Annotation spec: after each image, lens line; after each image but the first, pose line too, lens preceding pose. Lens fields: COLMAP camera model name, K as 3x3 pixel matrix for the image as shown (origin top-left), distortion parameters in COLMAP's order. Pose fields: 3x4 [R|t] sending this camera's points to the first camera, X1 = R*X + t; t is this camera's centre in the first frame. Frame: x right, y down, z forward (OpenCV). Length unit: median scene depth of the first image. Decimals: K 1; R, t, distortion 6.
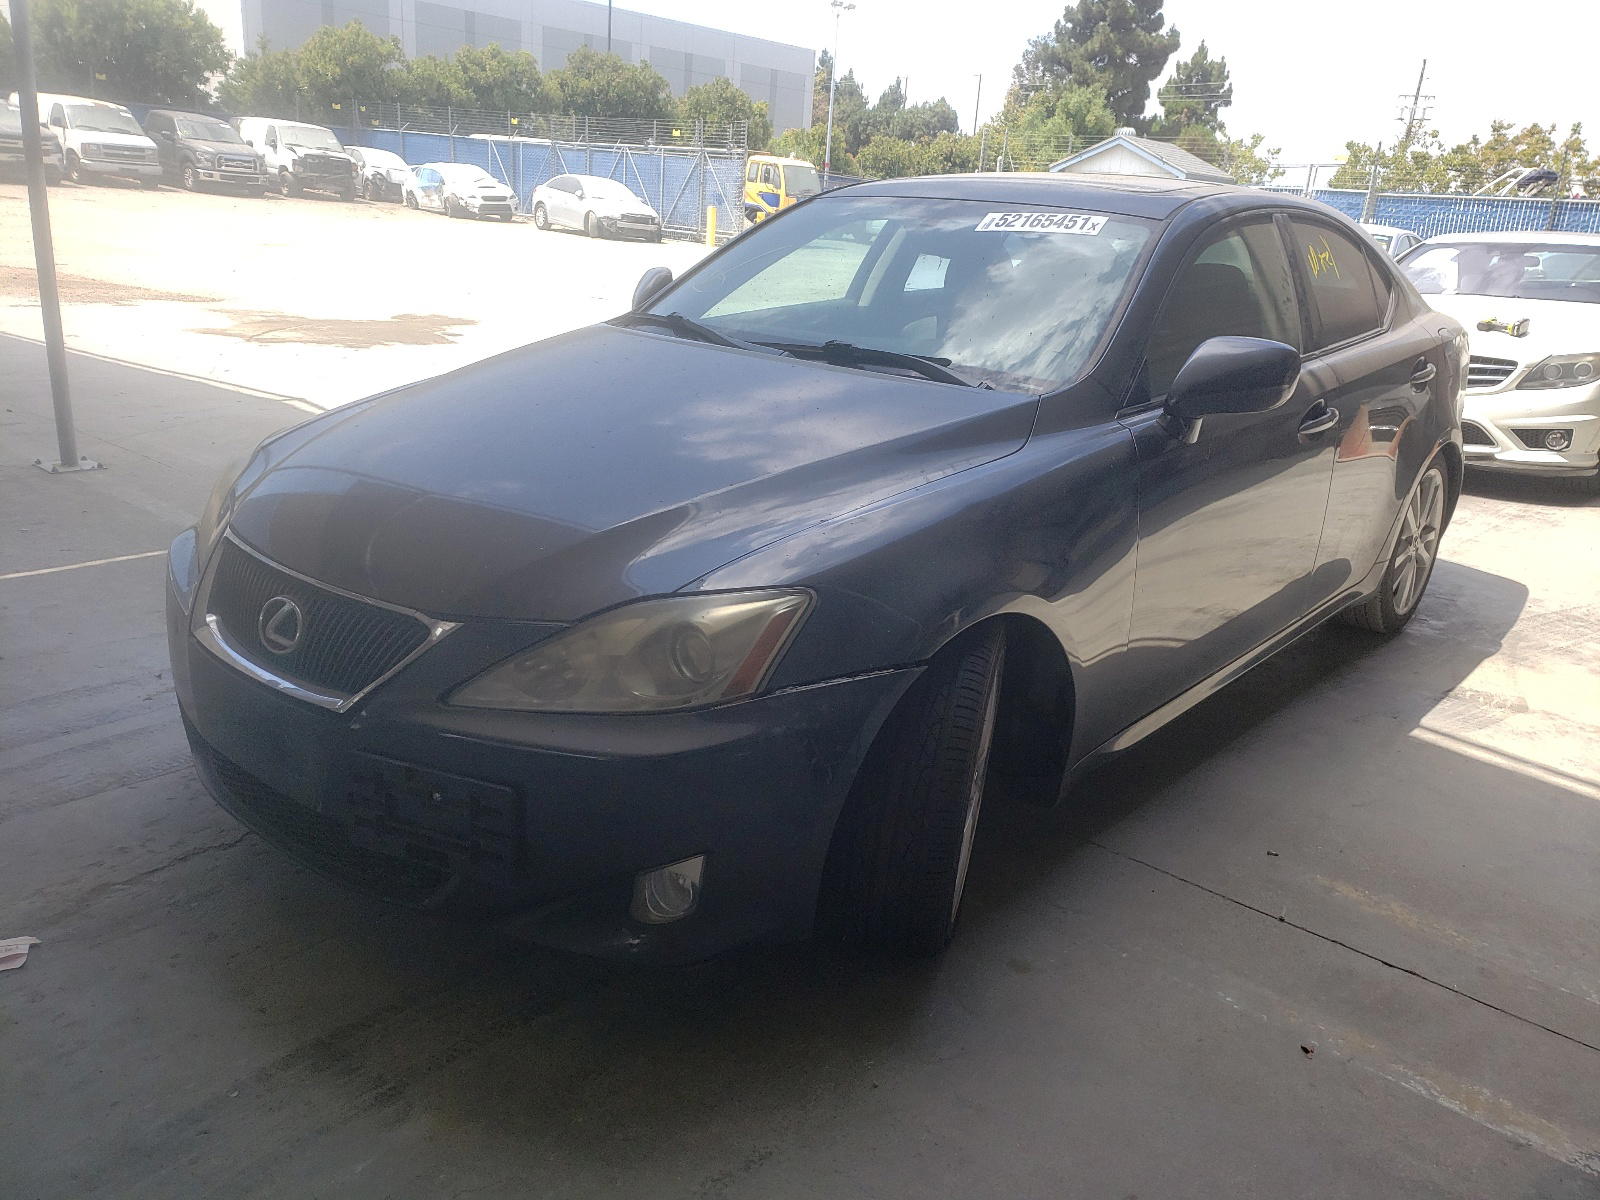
lens RADIAL K [[1200.0, 0, 800.0], [0, 1200.0, 600.0], [0, 0, 1]] dist [-0.003084, -0.001847]
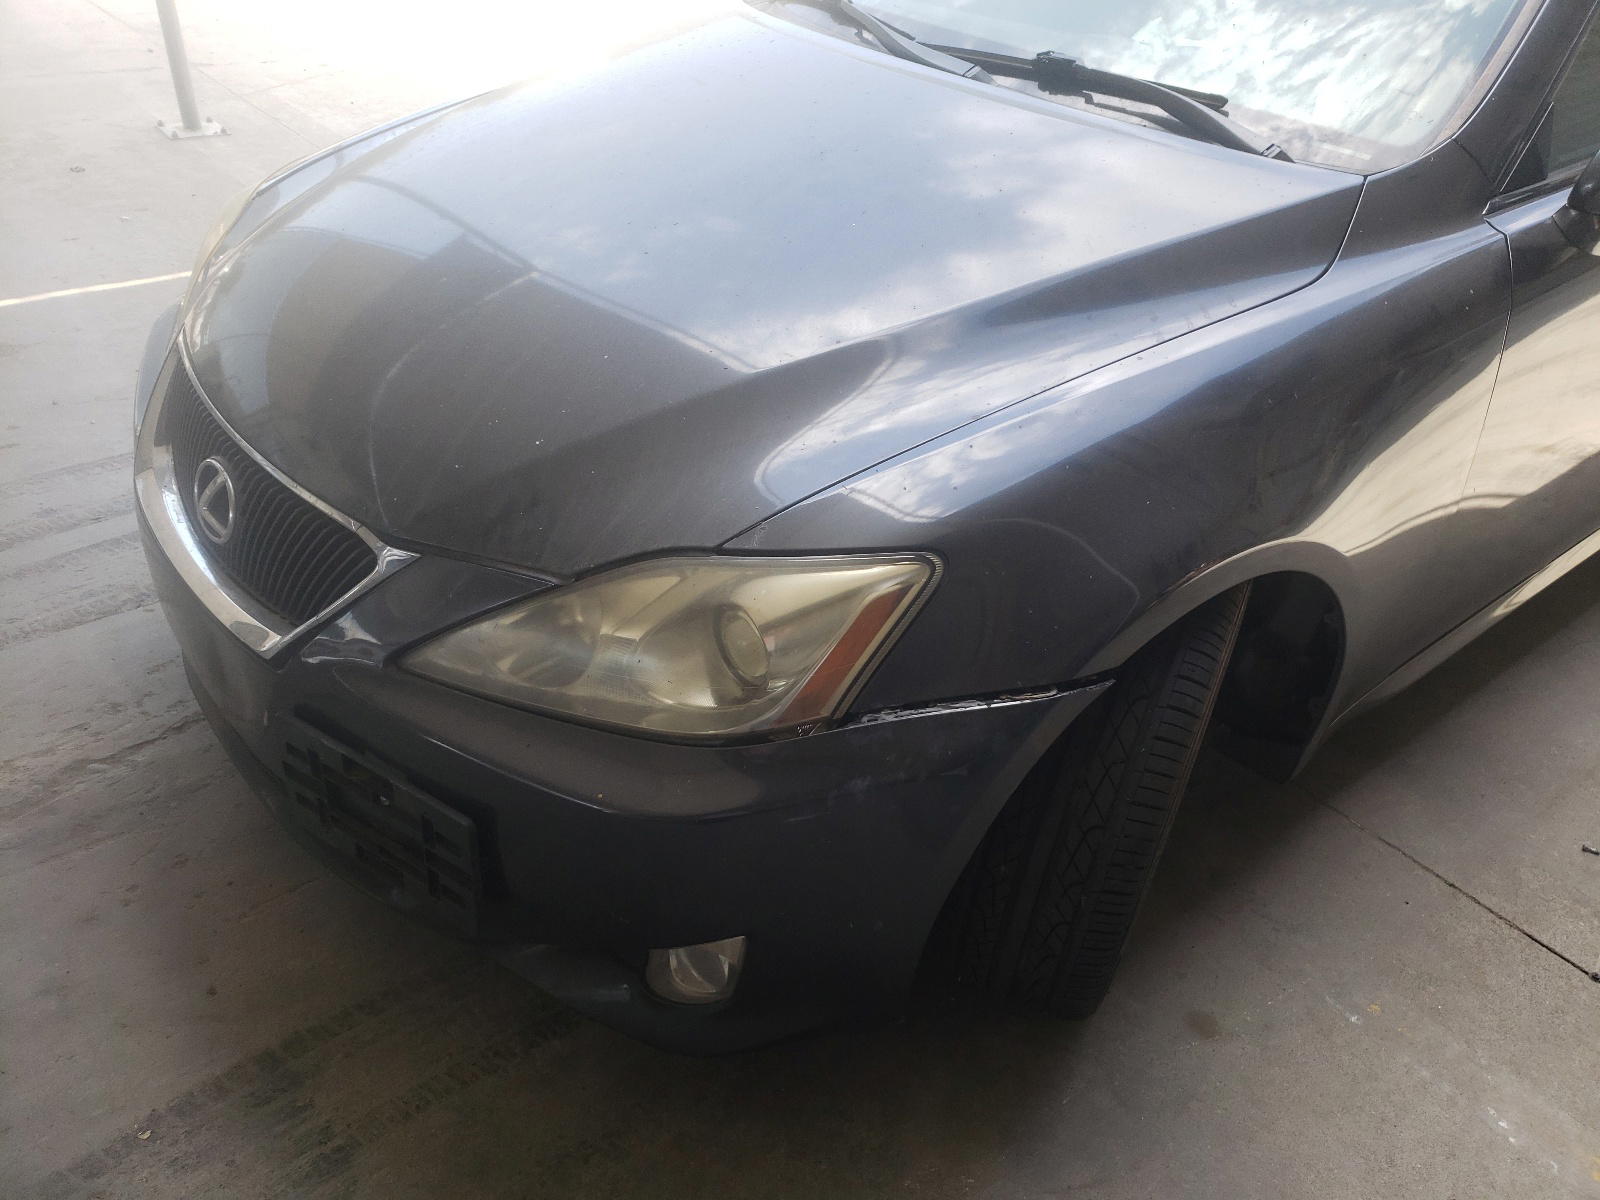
lens RADIAL K [[1232.5, 0, 825.0], [0, 1232.5, 599.8], [0, 0, 1]] dist [-0.001352, -0.005138]
pose [[0.984212, 0.096892, -0.148119, 0.042916], [-0.053021, 0.959822, 0.275555, -0.137968], [0.168867, -0.263351, 0.949805, 0.322614]]
